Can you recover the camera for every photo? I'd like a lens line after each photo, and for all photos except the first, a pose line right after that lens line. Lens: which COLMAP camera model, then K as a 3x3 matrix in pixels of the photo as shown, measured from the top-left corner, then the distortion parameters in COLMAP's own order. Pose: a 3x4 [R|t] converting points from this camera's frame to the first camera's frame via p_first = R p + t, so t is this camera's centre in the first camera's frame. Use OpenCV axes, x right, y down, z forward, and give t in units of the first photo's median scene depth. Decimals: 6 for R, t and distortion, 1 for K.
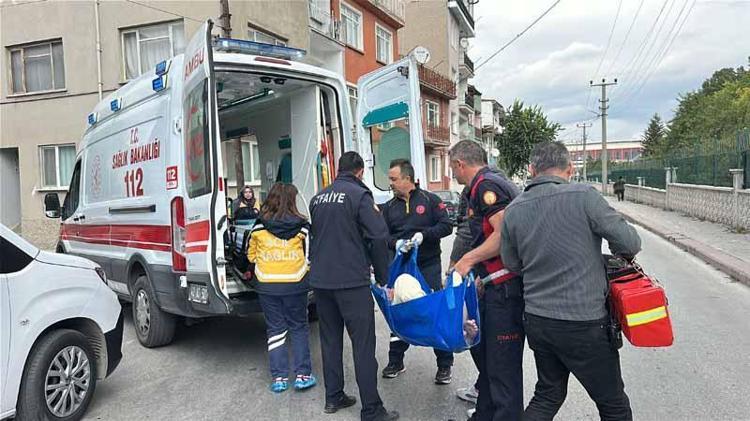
lens RADIAL K [[614.5, 0, 363.1], [0, 614.5, 213.1], [0, 0, 1]] dist [0.082159, -0.126737]
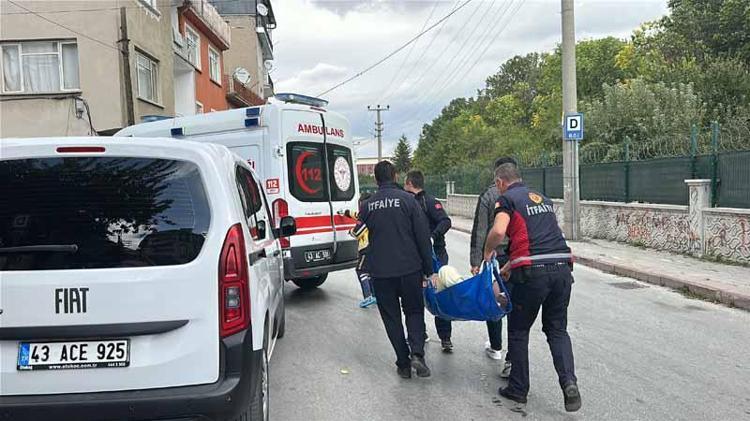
lens RADIAL K [[614.5, 0, 372.1], [0, 614.5, 209.7], [0, 0, 1]] dist [0.082159, -0.126737]
pose [[0.923470, -0.010703, 0.383521, -0.307370], [0.020395, 0.999567, -0.021213, 0.016688], [-0.383128, 0.027412, 0.923288, -0.219307]]
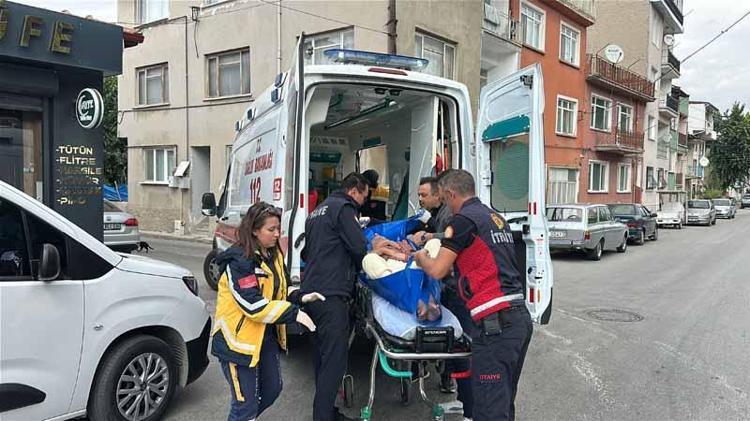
lens RADIAL K [[614.5, 0, 367.3], [0, 614.5, 207.6], [0, 0, 1]] dist [0.082159, -0.126737]
pose [[0.956765, 0.055239, -0.285568, 0.055222], [-0.058014, 0.998315, -0.001261, -0.016187], [0.285017, 0.017773, 0.958358, 0.038633]]
